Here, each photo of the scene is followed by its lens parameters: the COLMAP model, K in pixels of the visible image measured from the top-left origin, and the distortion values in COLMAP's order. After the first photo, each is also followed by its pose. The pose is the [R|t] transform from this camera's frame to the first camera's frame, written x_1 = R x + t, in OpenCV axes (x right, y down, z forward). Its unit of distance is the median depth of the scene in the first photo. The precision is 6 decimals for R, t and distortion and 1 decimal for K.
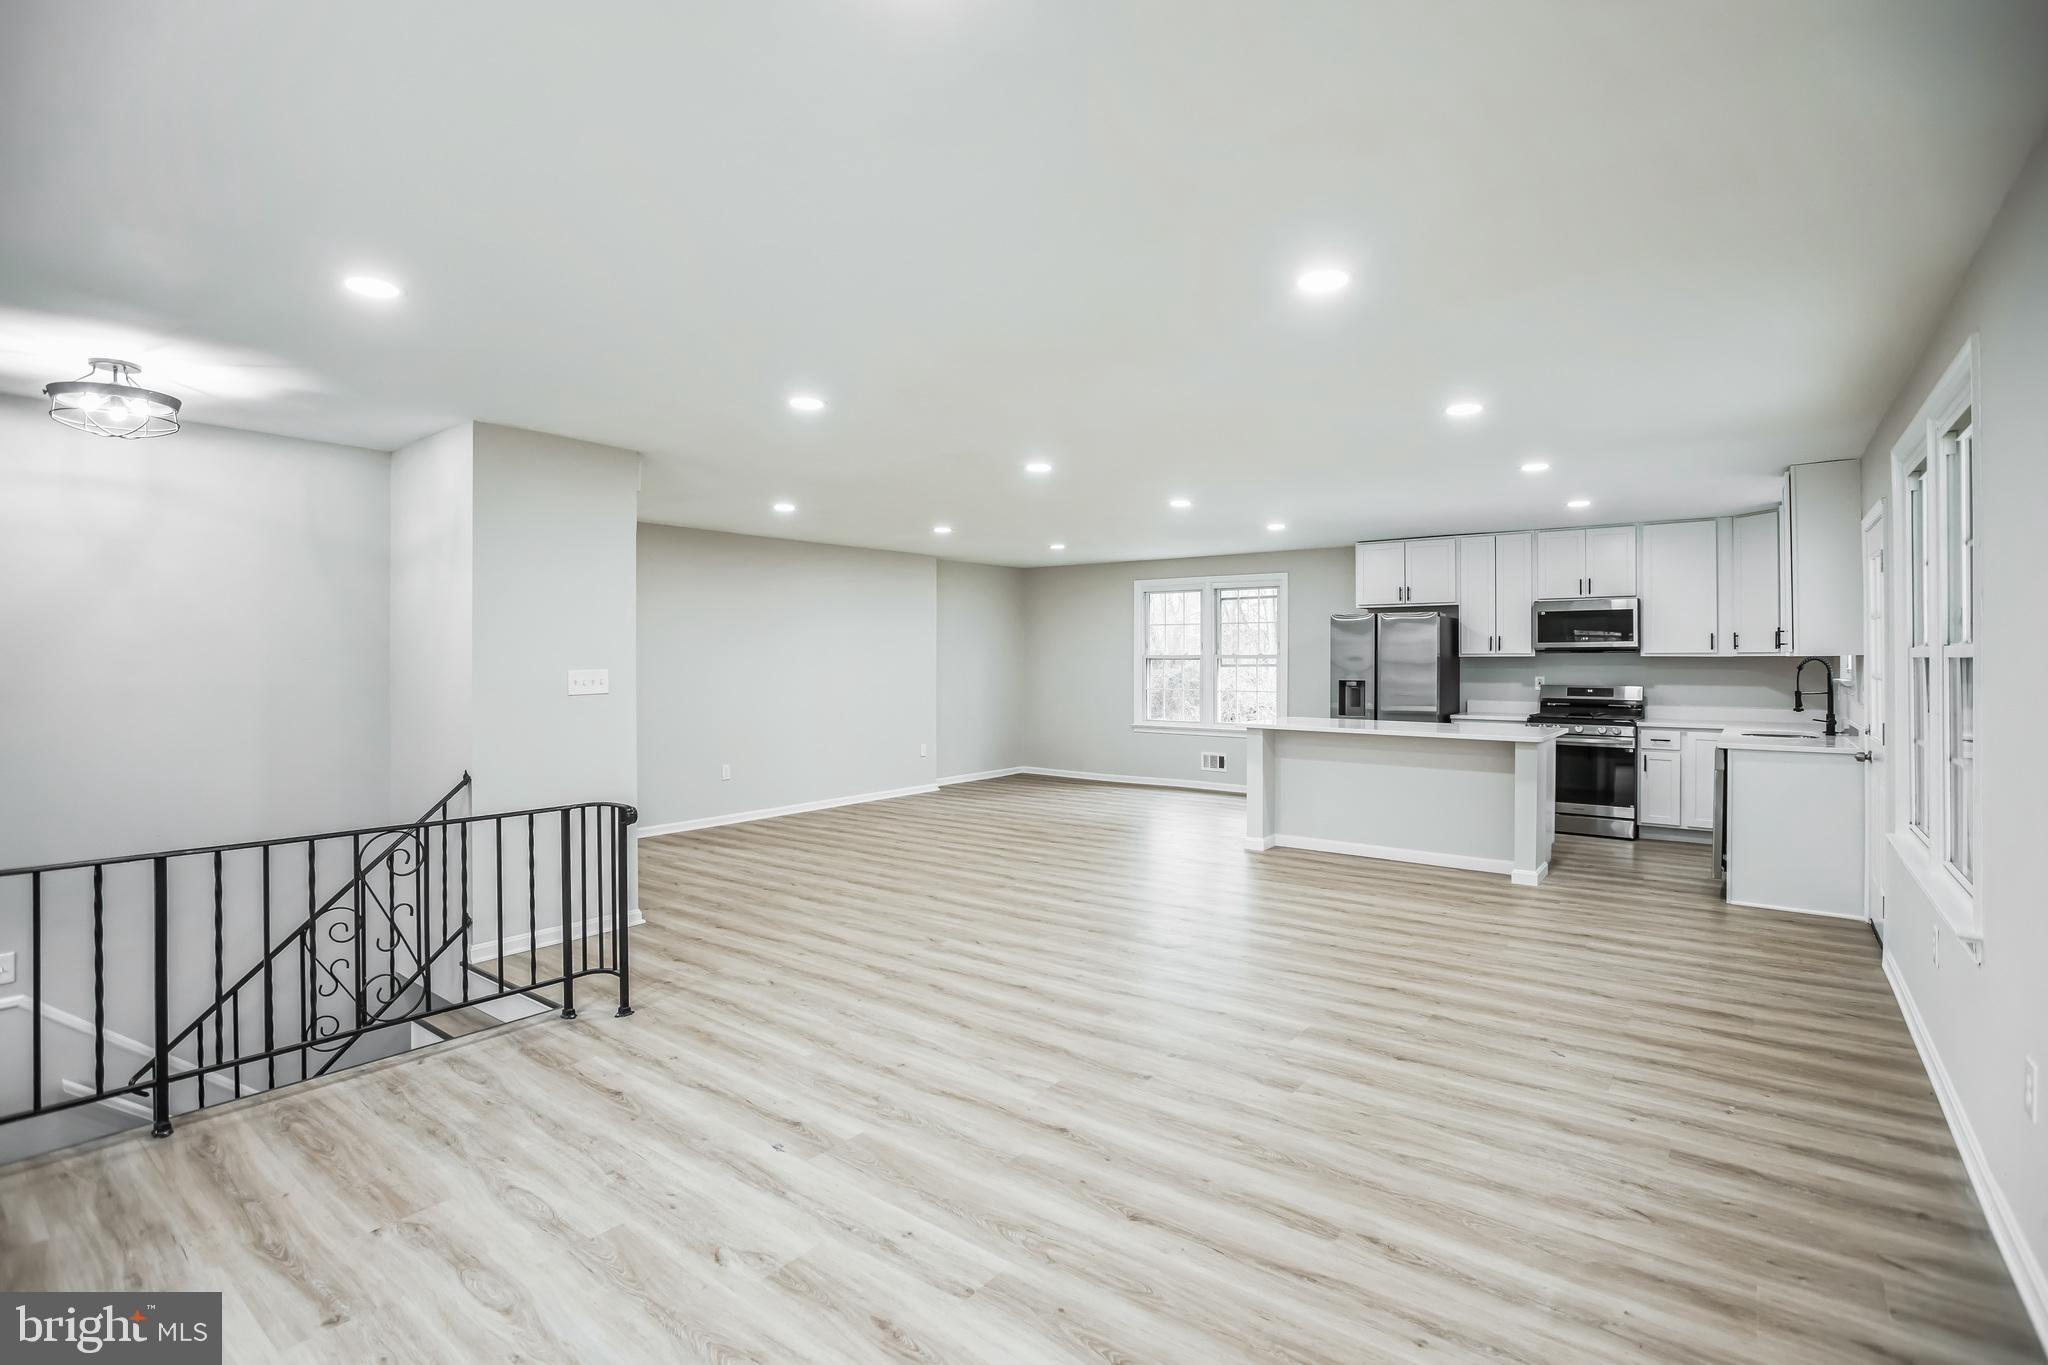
lens RADIAL K [[969.3, 0, 1017.6], [0, 969.3, 652.4], [0, 0, 1]] dist [-0.044188, 0.012125]
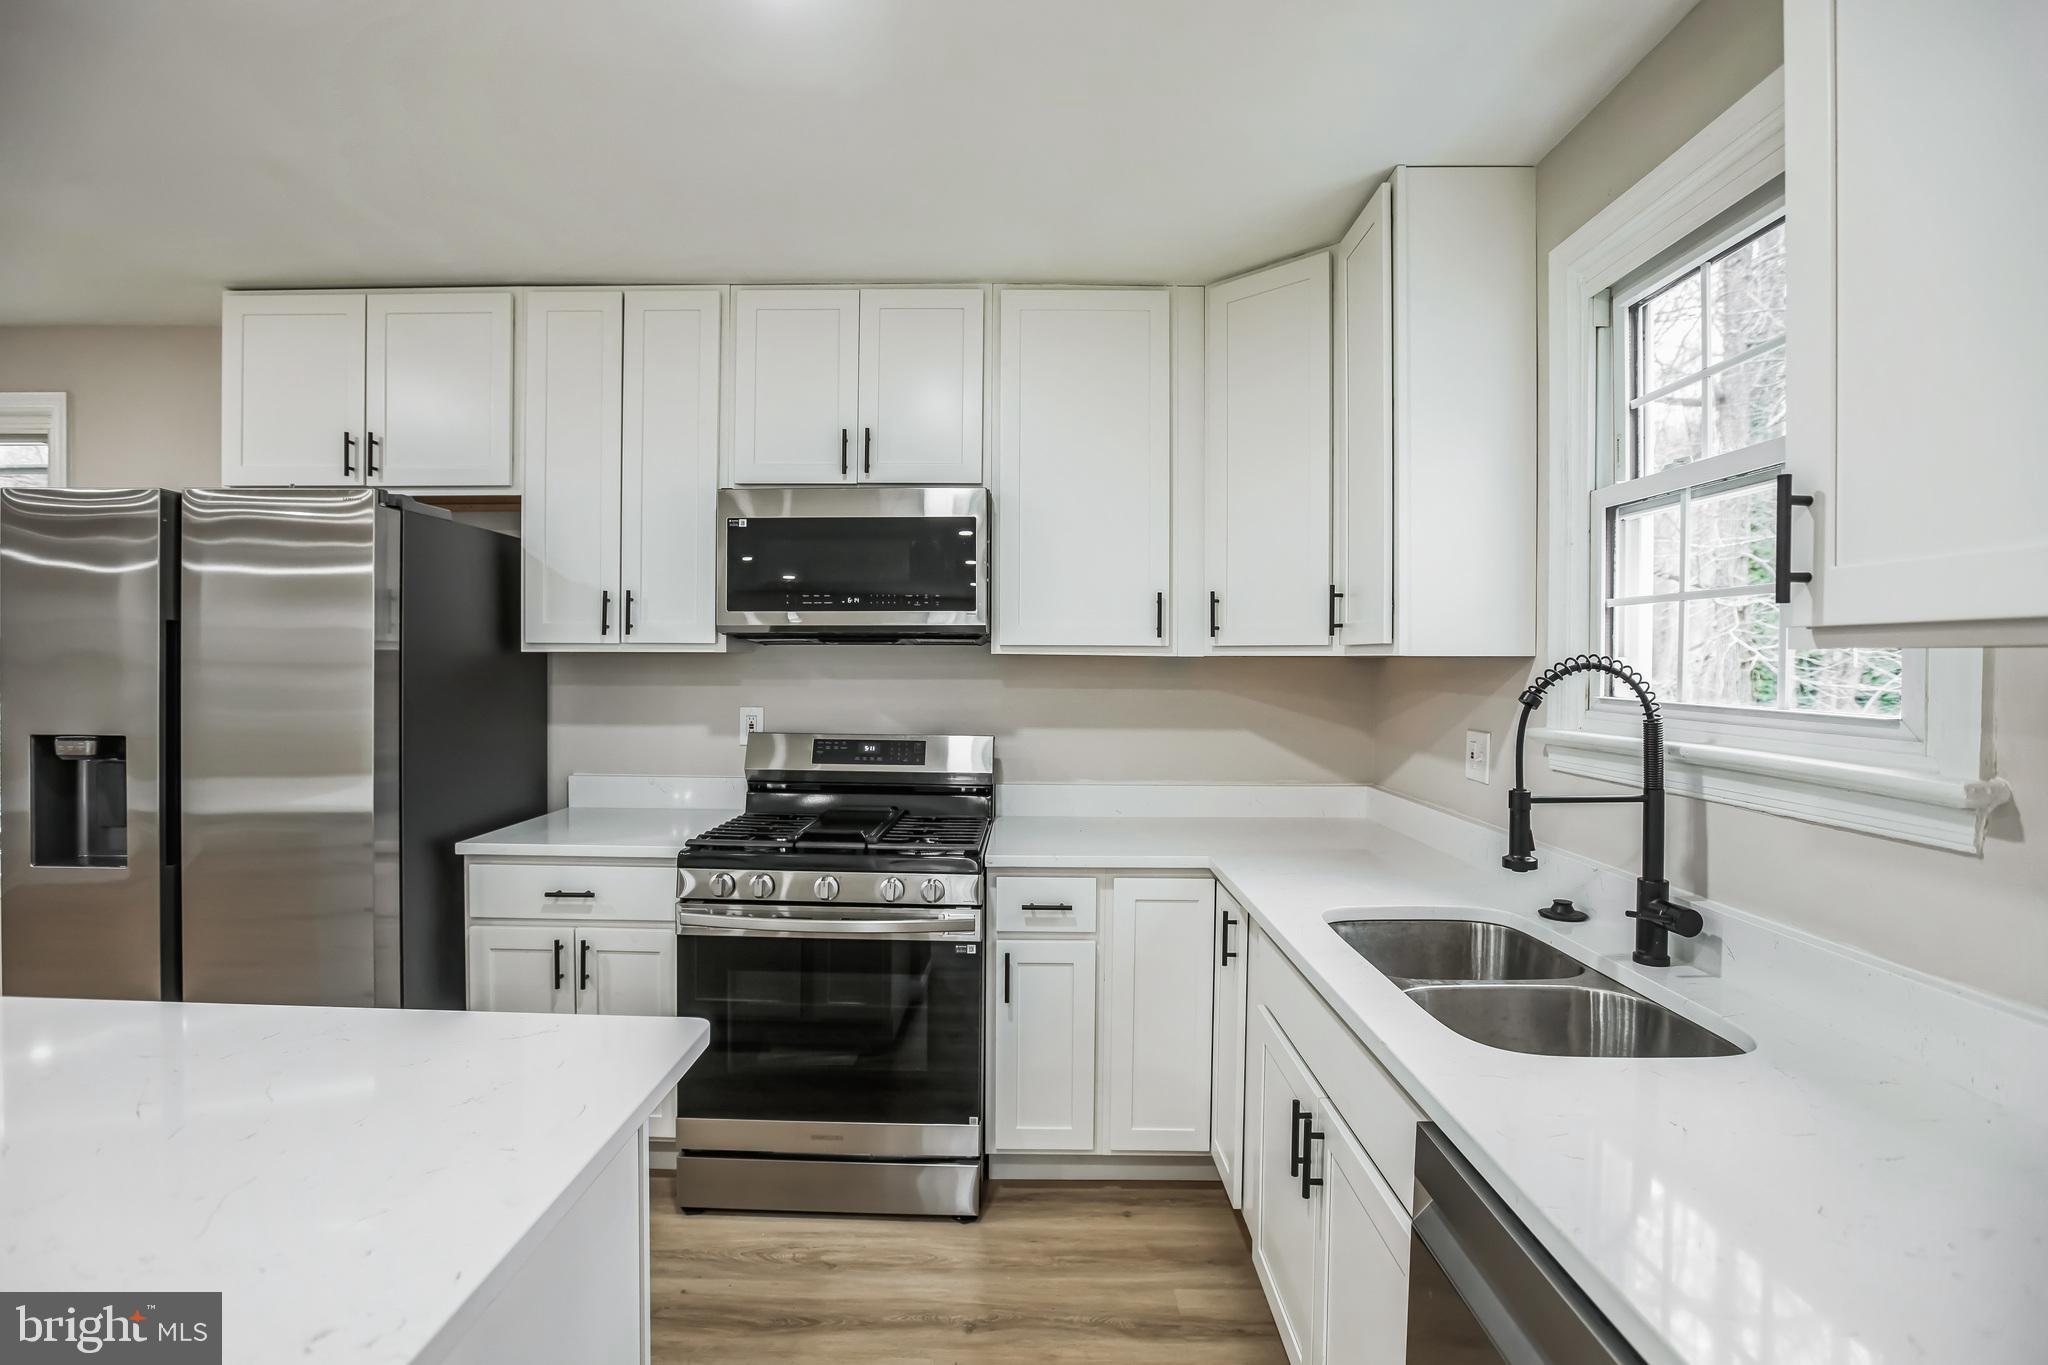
lens RADIAL K [[957.7, 0, 1009.7], [0, 957.7, 673.3], [0, 0, 1]] dist [-0.027810, 0.000736]
pose [[0.802346, -0.000852, 0.596859, 0.433740], [-0.010674, 0.999819, 0.015775, 0.005365], [-0.596764, -0.019028, 0.802191, 0.690374]]
